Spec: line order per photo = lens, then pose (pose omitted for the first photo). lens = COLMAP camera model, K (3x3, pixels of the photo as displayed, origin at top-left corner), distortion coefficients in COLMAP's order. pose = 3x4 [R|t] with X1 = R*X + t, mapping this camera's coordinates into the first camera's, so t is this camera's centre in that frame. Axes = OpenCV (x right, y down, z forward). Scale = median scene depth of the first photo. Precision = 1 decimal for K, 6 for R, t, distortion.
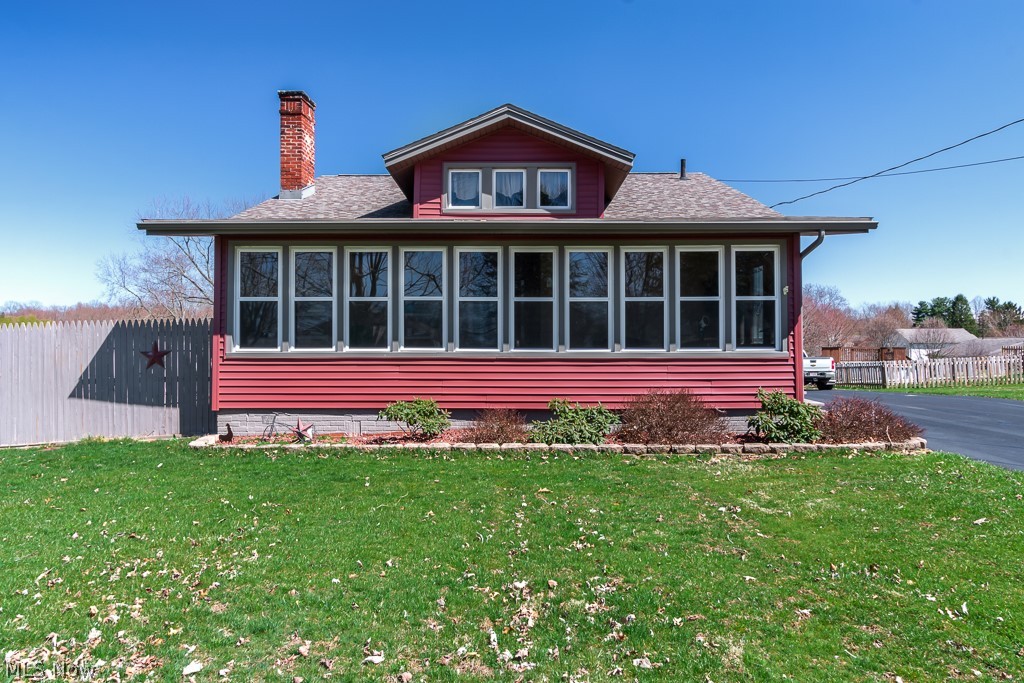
lens RADIAL K [[696.2, 0, 512.0], [0, 696.2, 340.8], [0, 0, 1]] dist [-0.004208, -0.000076]
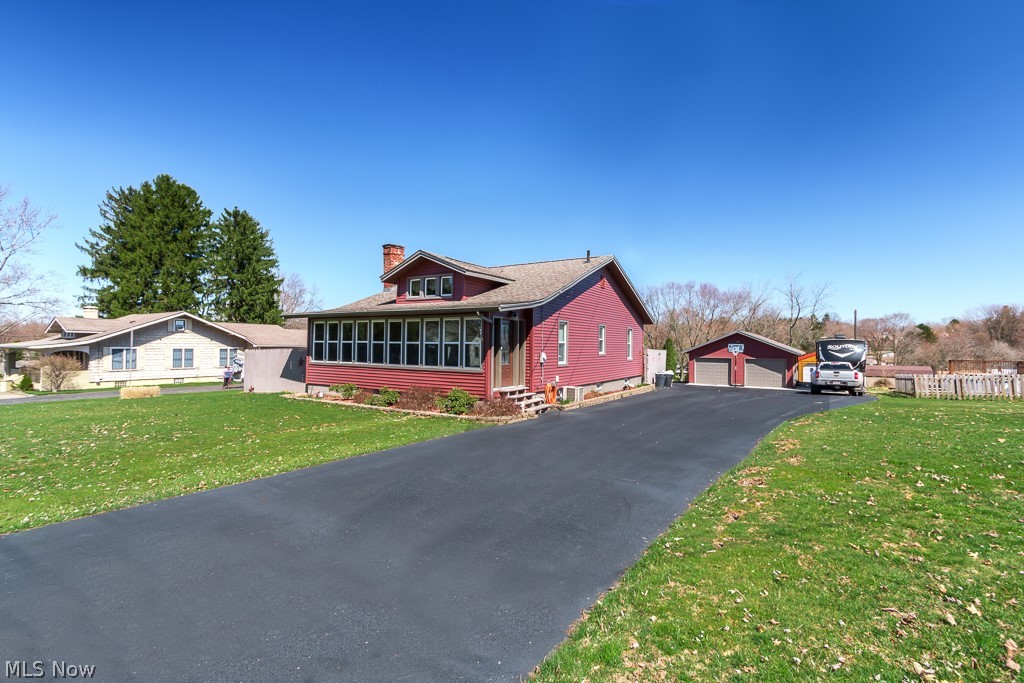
lens RADIAL K [[465.6, 0, 505.5], [0, 465.6, 337.8], [0, 0, 1]] dist [0.002988, -0.001391]
pose [[0.854645, -0.000022, -0.519213, 1.060744], [-0.007106, 0.999906, -0.011740, -0.056802], [0.519165, 0.013723, 0.854564, -0.105943]]
